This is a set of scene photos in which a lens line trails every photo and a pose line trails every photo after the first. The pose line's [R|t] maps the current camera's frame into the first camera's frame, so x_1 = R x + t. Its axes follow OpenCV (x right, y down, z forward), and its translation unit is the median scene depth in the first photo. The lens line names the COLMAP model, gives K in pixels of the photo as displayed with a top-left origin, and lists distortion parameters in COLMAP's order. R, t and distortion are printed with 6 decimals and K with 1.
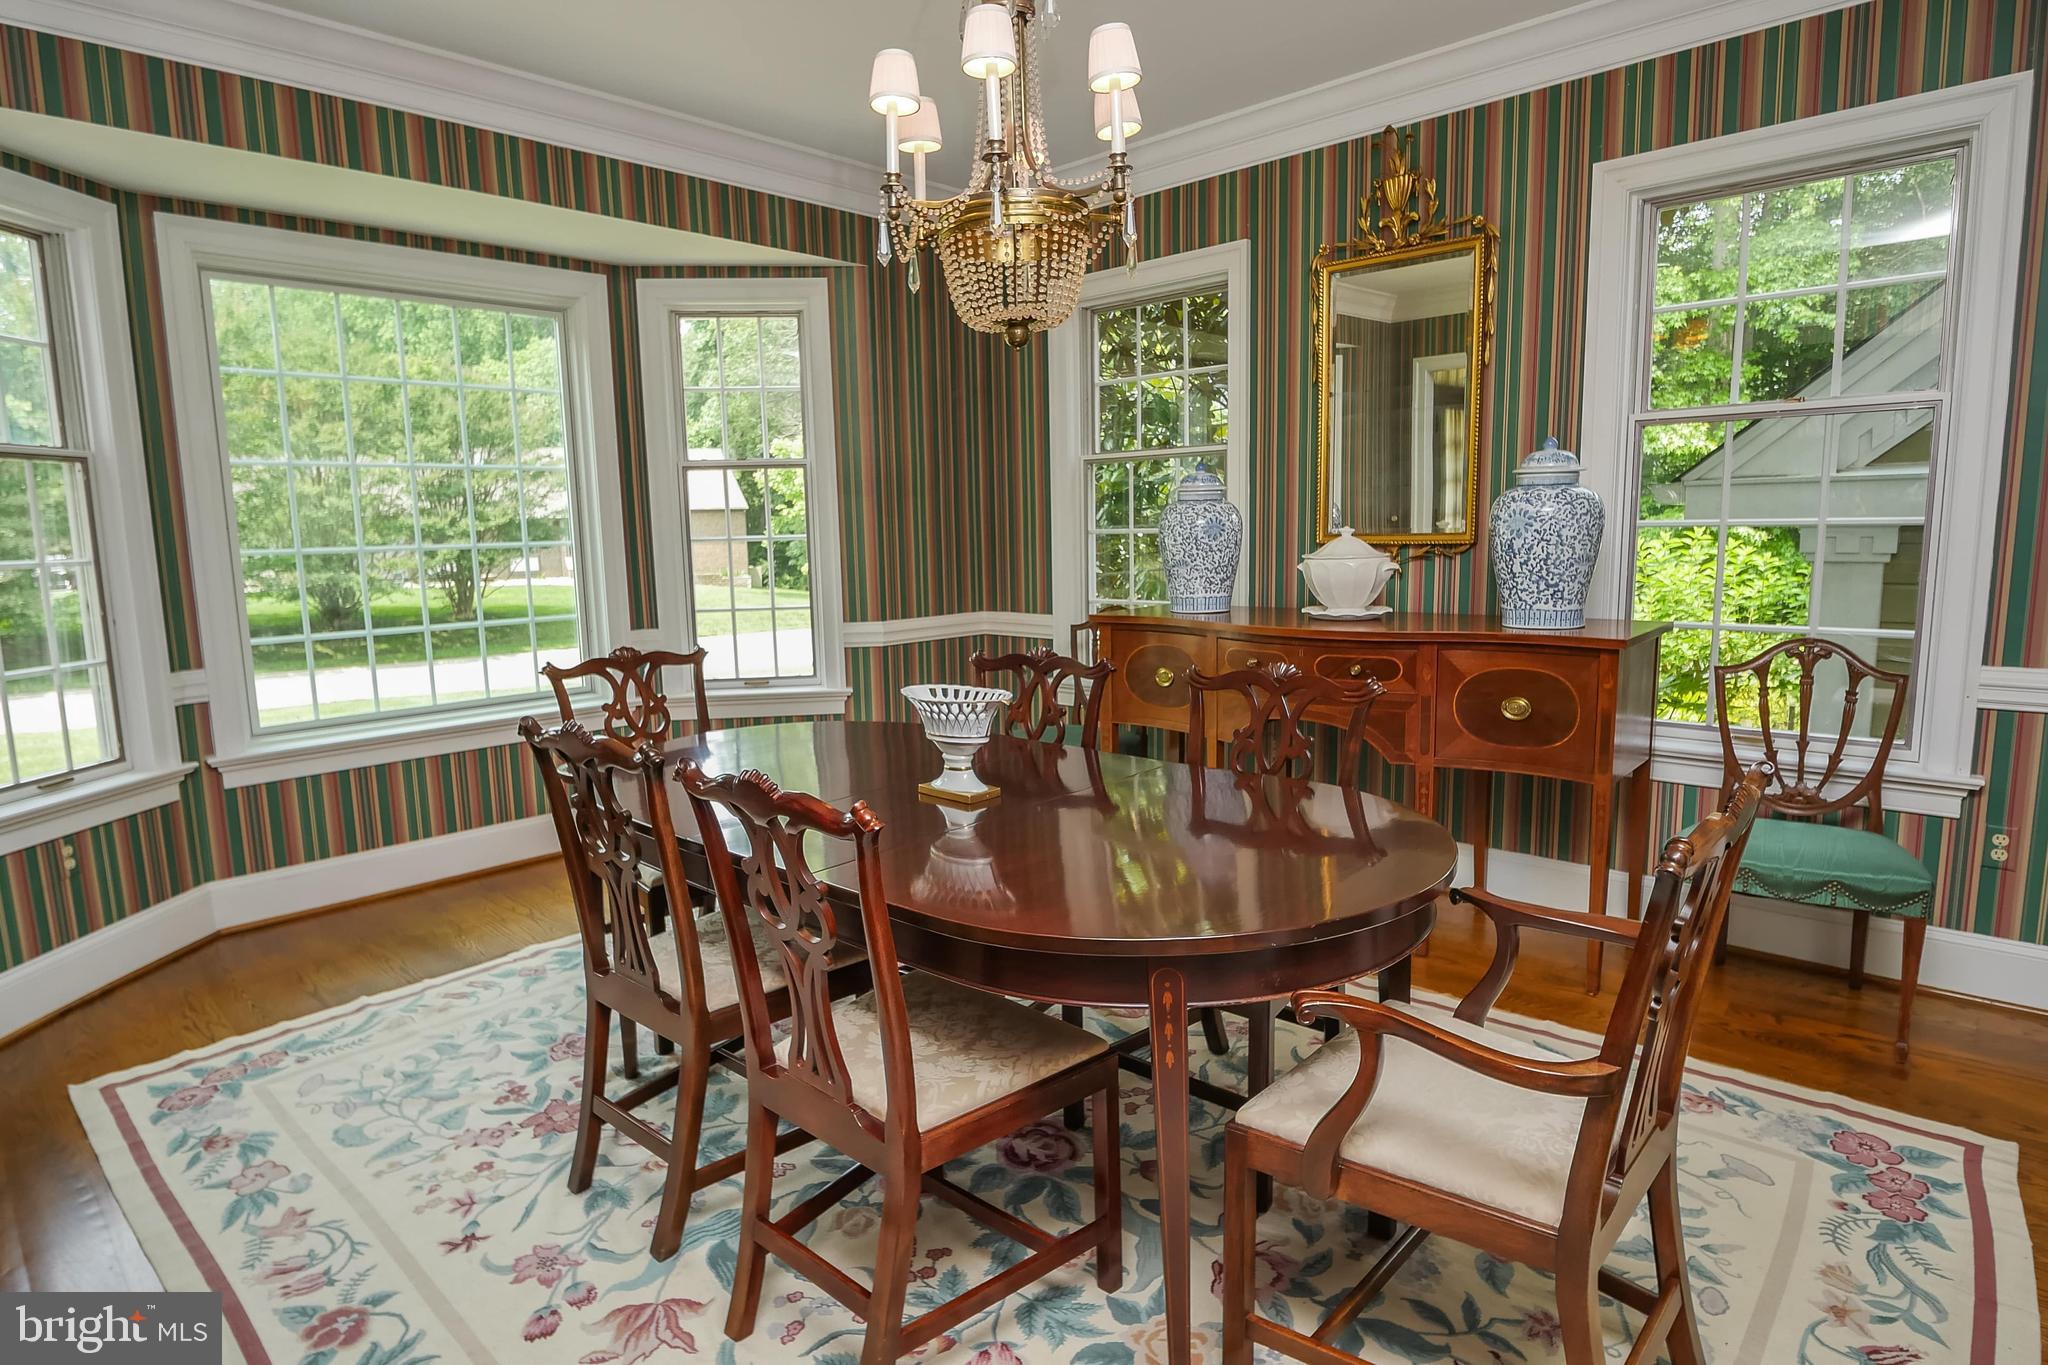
lens RADIAL K [[1117.5, 0, 1023.5], [0, 1117.5, 689.2], [0, 0, 1]] dist [-0.024047, -0.000016]
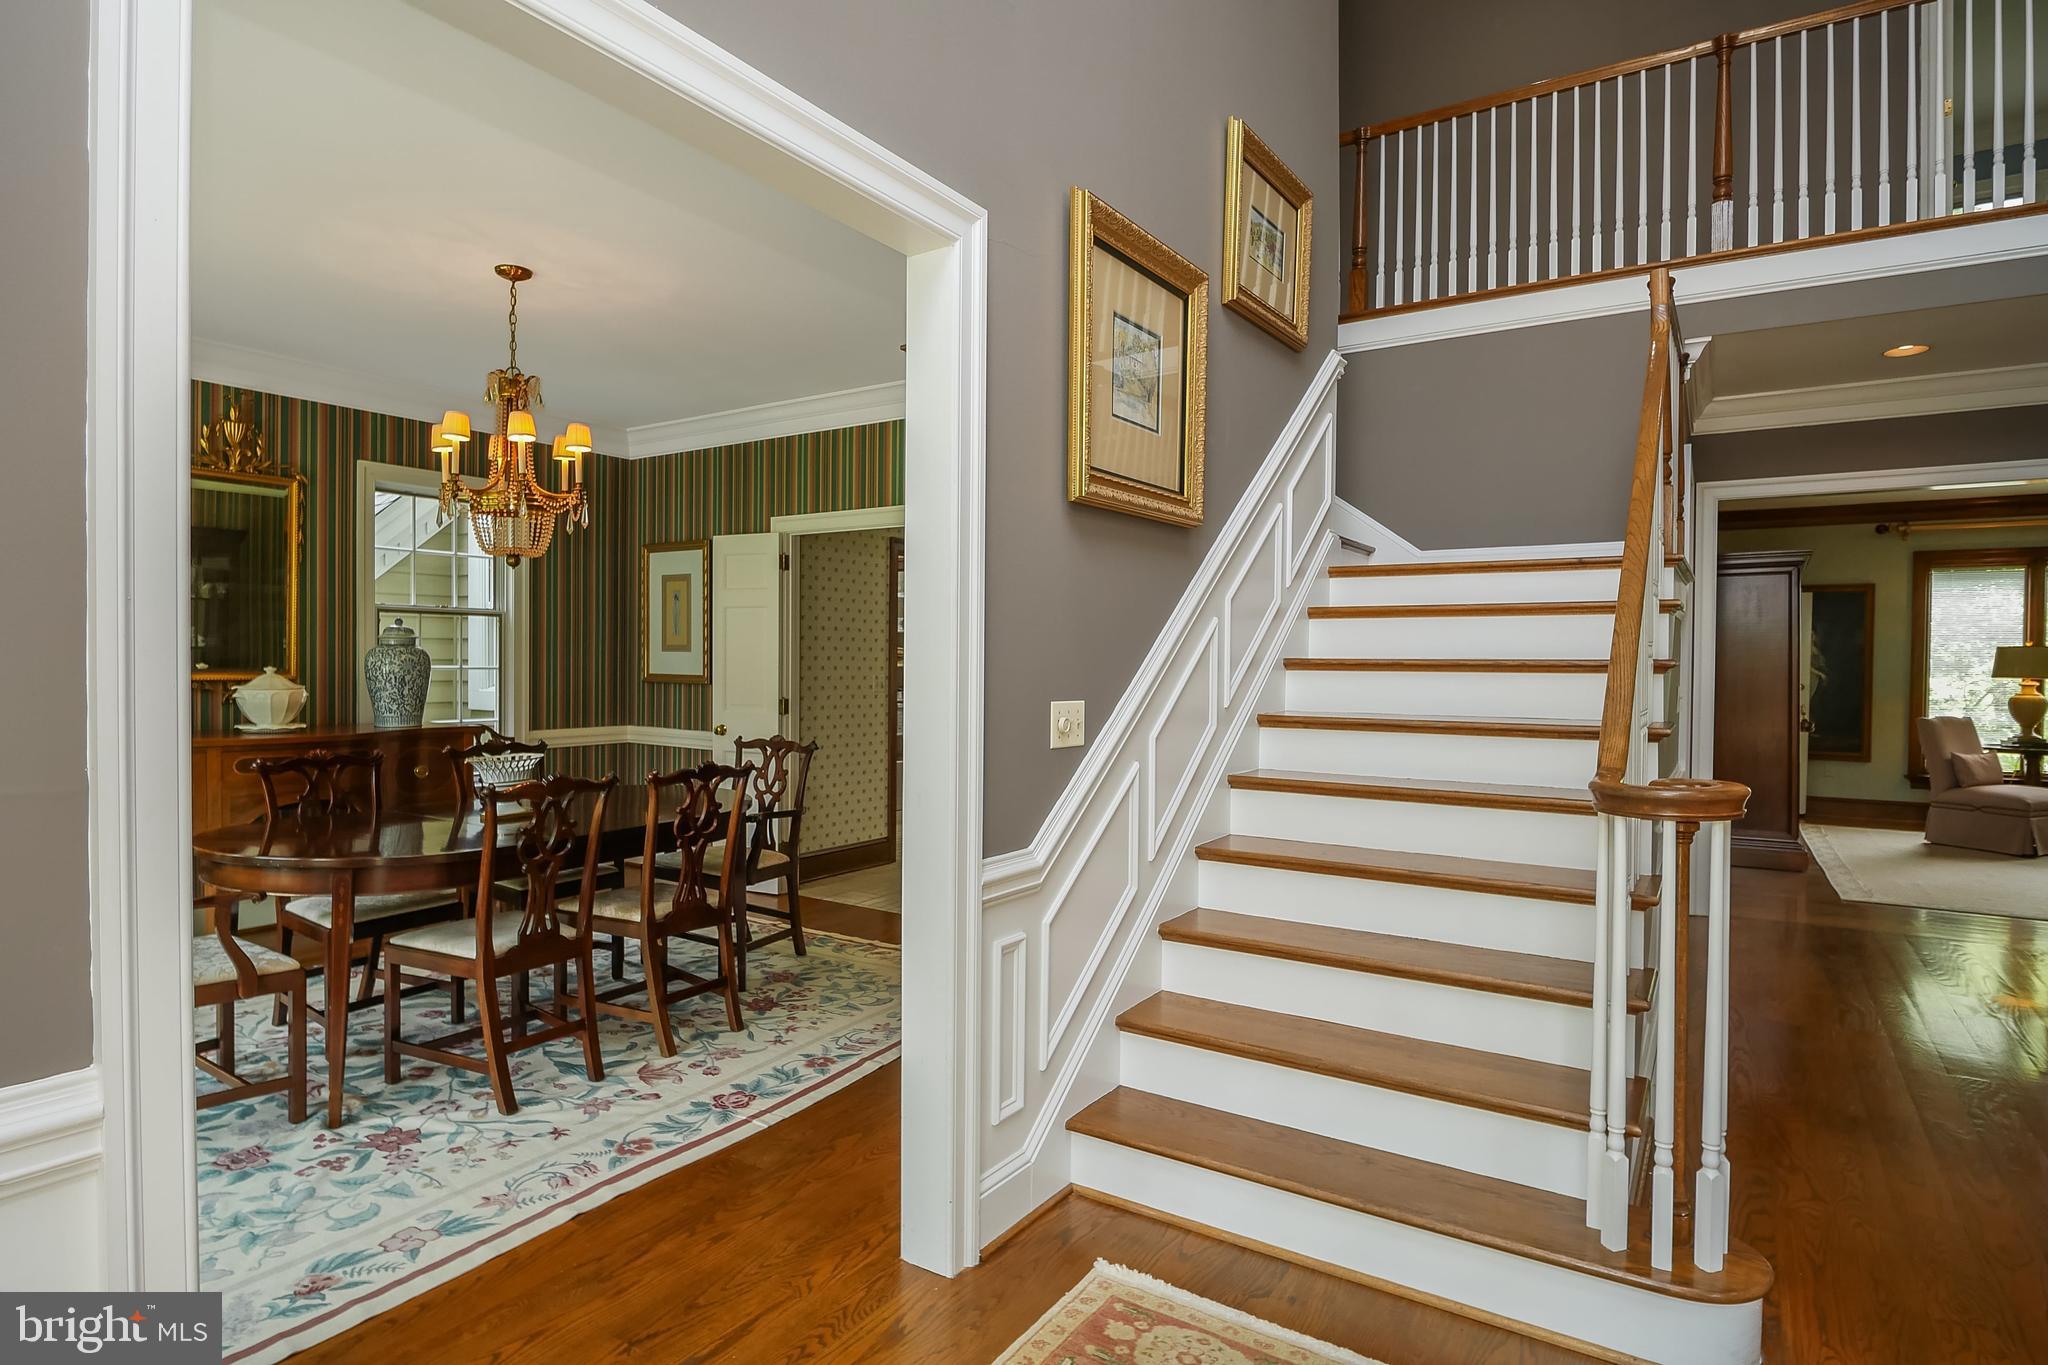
lens RADIAL K [[1088.0, 0, 986.9], [0, 1088.0, 668.0], [0, 0, 1]] dist [-0.019205, -0.003514]
pose [[-0.181825, 0.012285, 0.983254, -1.688022], [0.135187, 0.990740, 0.012621, -0.053365], [-0.973994, 0.135218, -0.181802, 0.500815]]
